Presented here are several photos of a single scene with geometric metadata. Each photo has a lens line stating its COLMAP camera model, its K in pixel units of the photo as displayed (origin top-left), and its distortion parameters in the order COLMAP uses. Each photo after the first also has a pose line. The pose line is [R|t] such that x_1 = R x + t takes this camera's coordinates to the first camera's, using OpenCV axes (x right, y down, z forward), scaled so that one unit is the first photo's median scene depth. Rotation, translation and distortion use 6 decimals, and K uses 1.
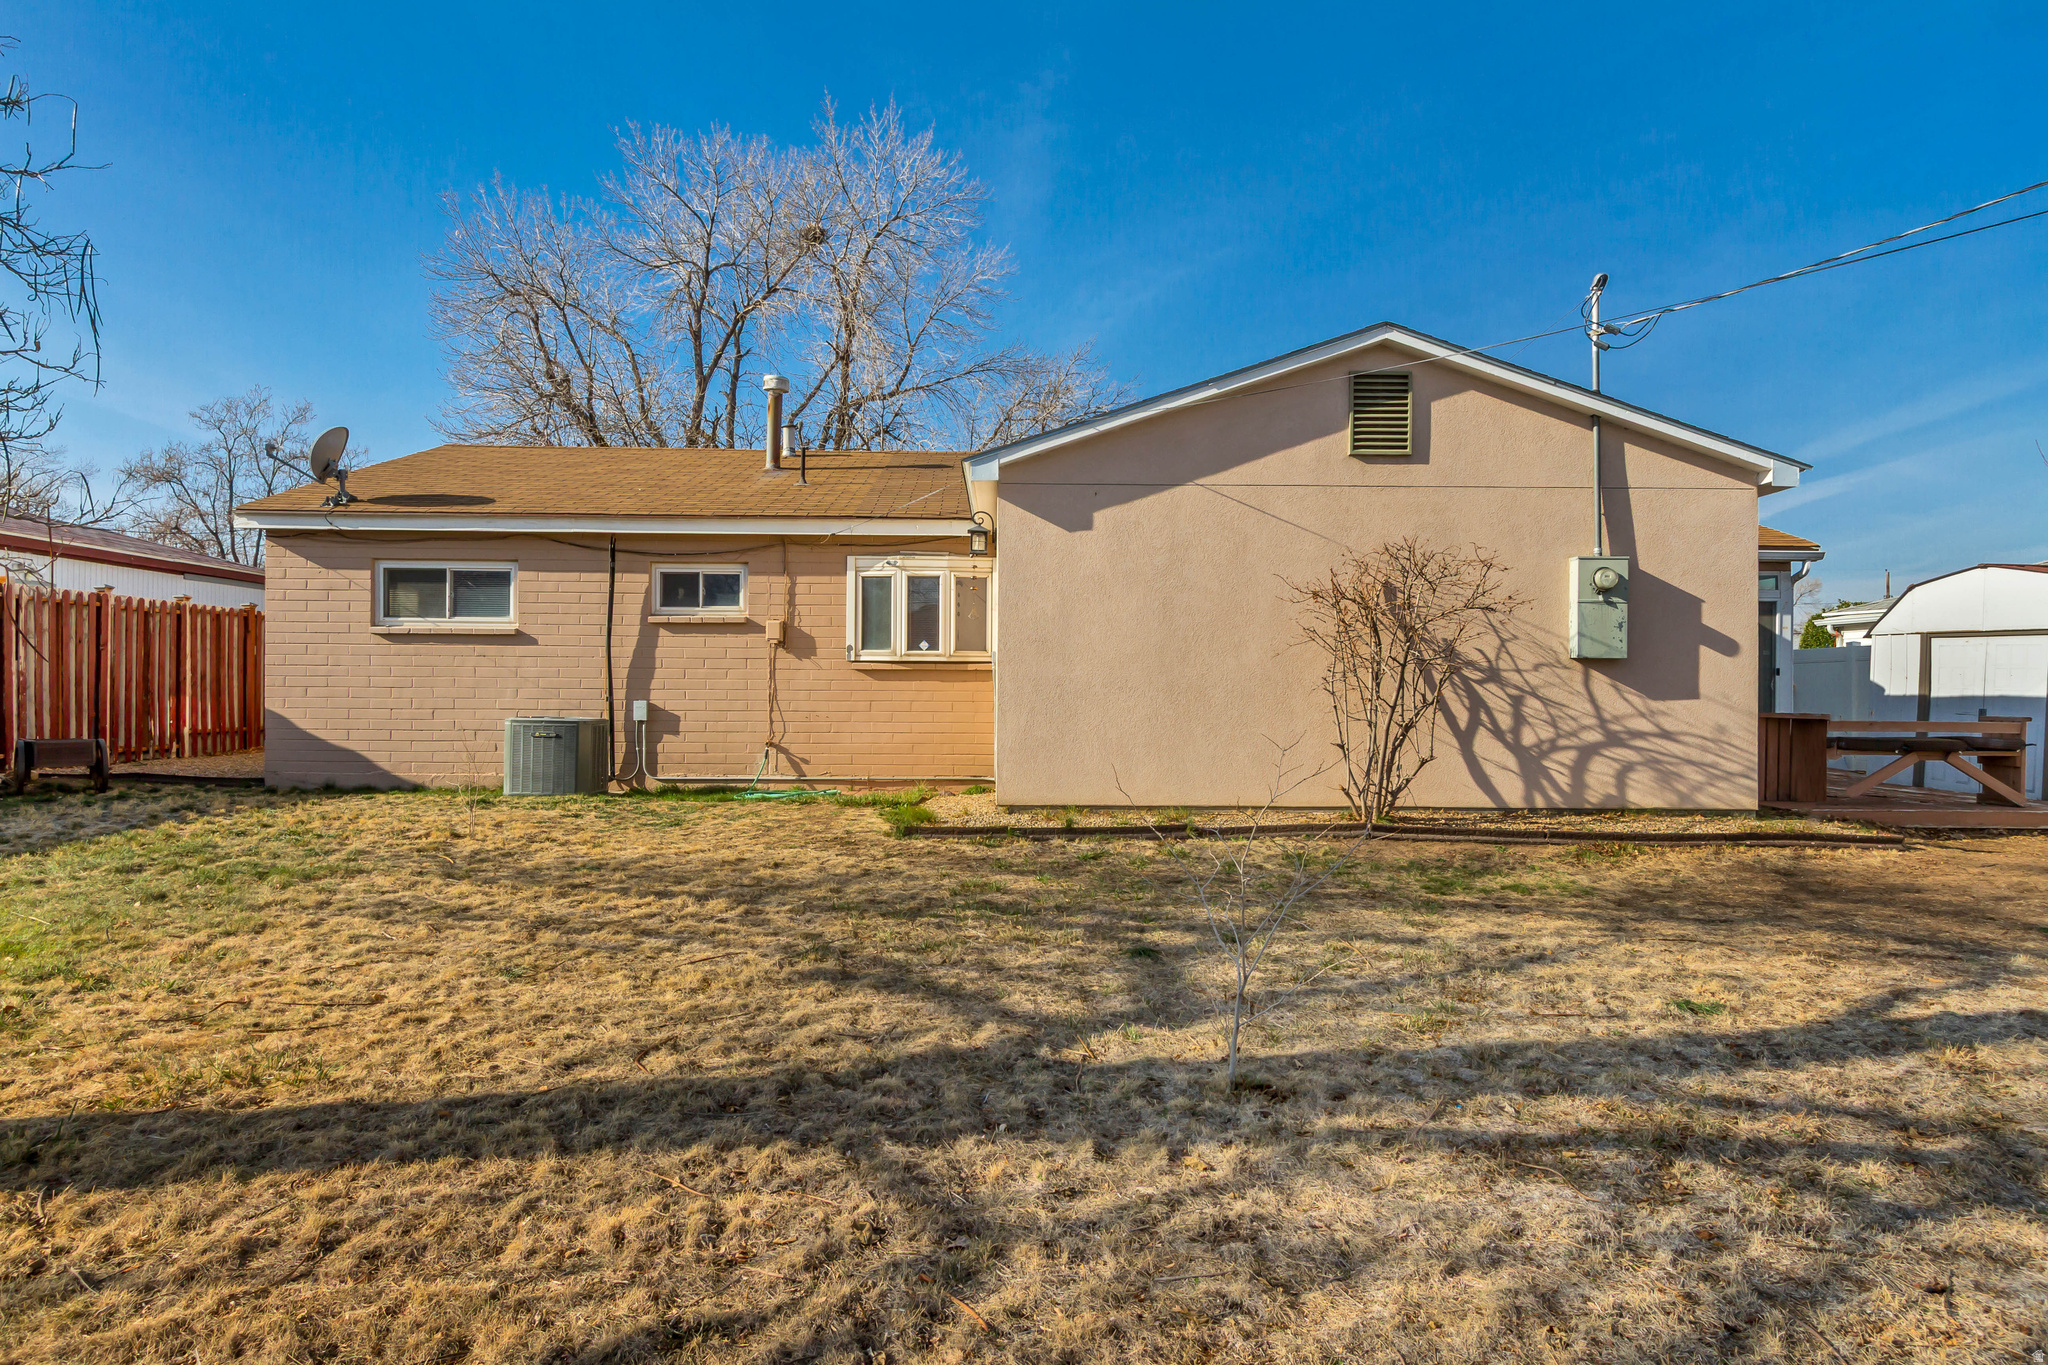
lens RADIAL K [[1265.1, 0, 1030.1], [0, 1265.1, 696.4], [0, 0, 1]] dist [0.004673, 0.002951]
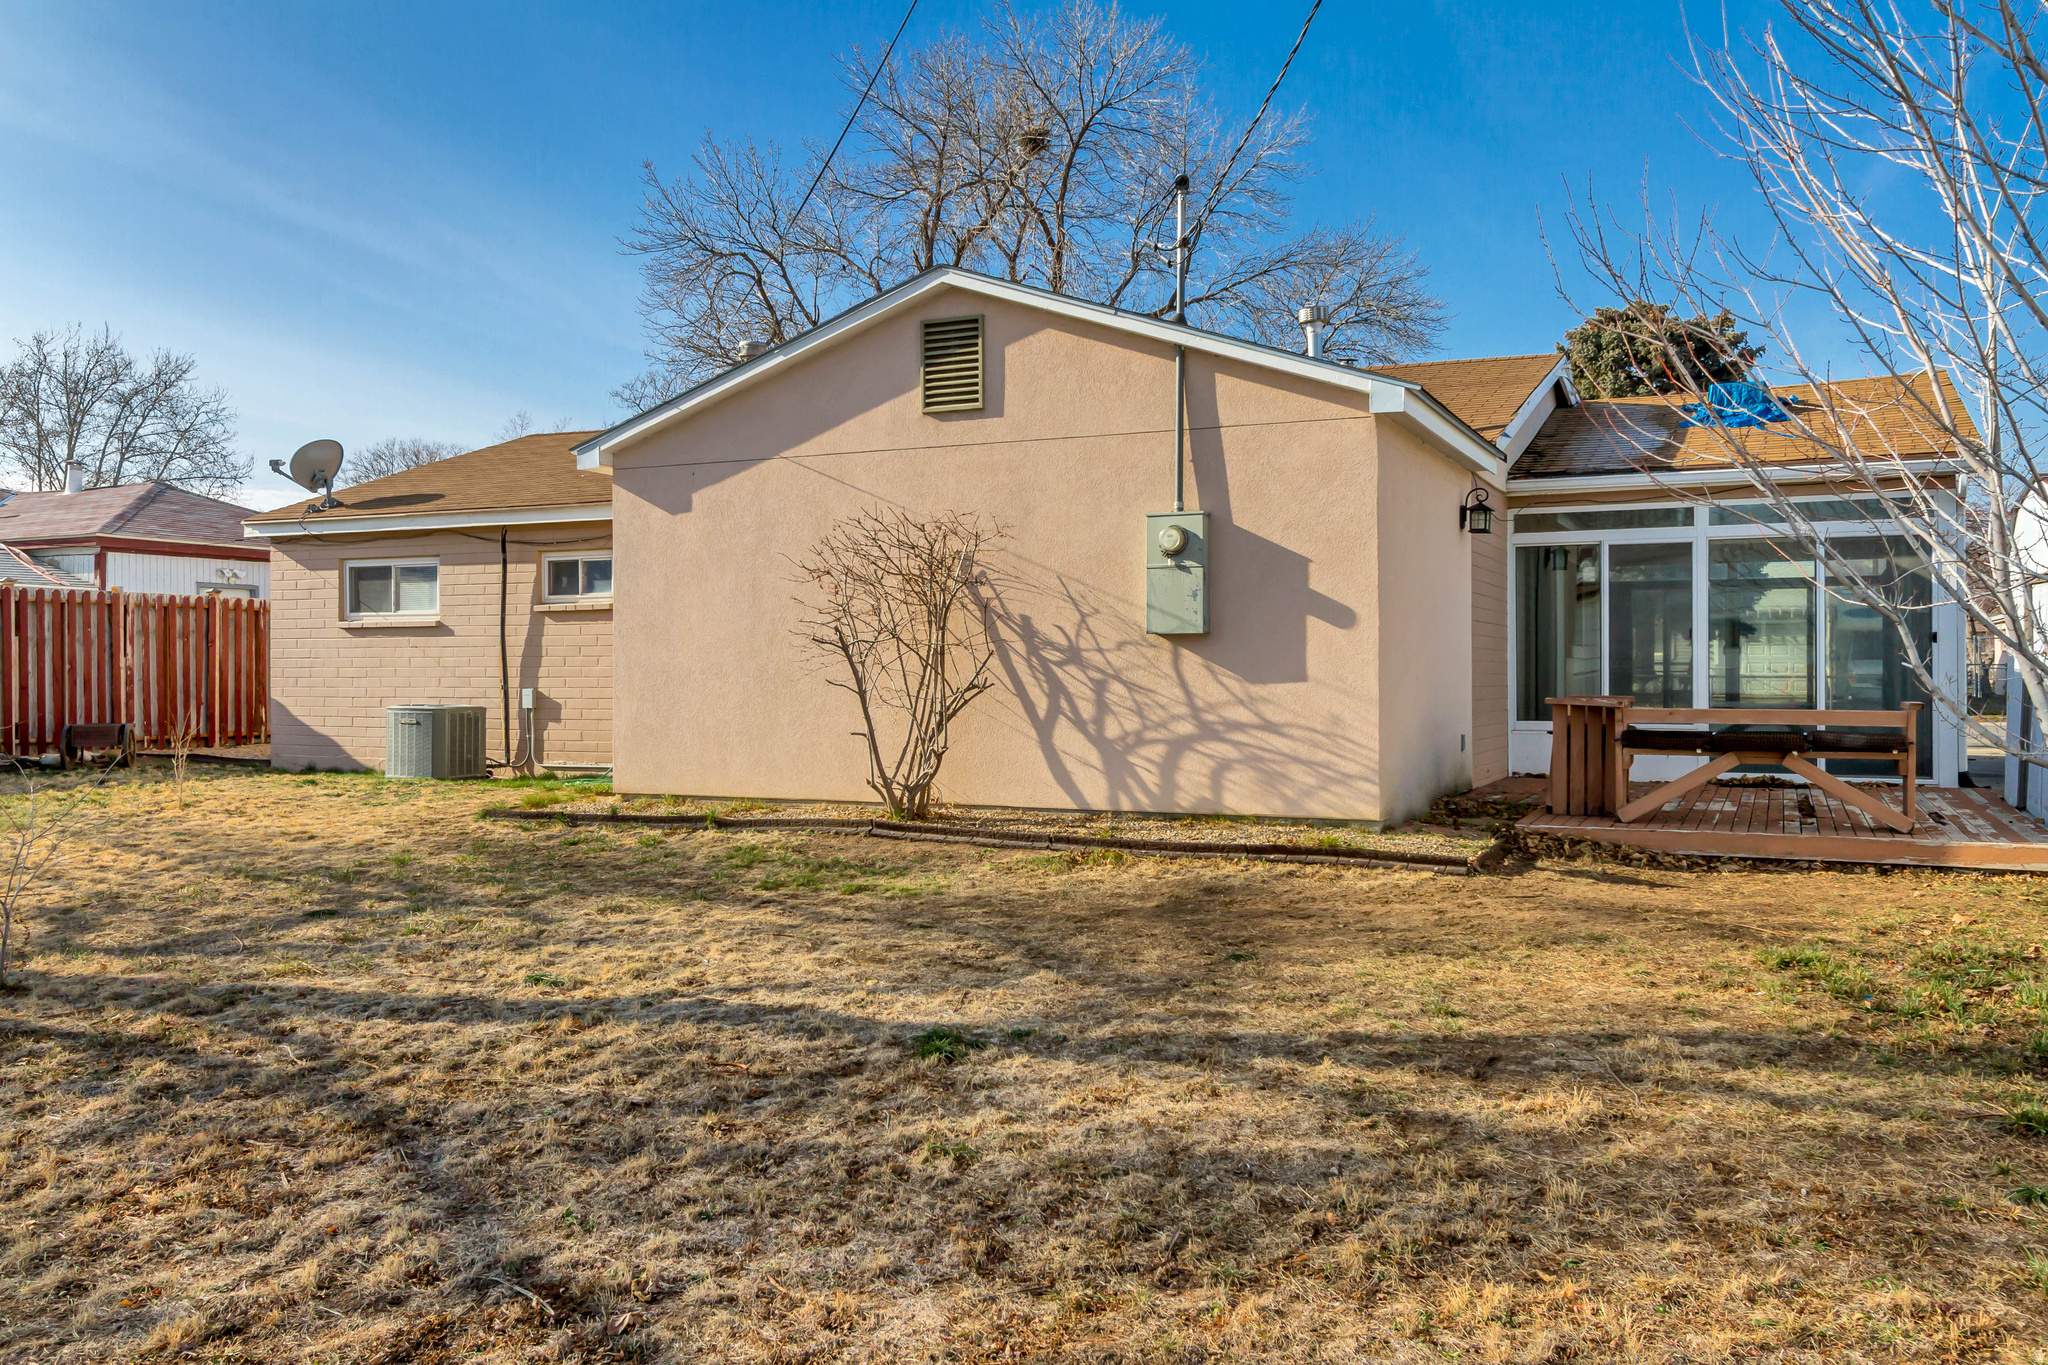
lens RADIAL K [[1666.5, 0, 1021.9], [0, 1666.5, 679.4], [0, 0, 1]] dist [0.013577, 0.007682]
pose [[0.896909, -0.007043, -0.442160, 0.835261], [0.007408, 0.999972, -0.000900, 0.000054], [0.442154, -0.002468, 0.896936, -0.033947]]
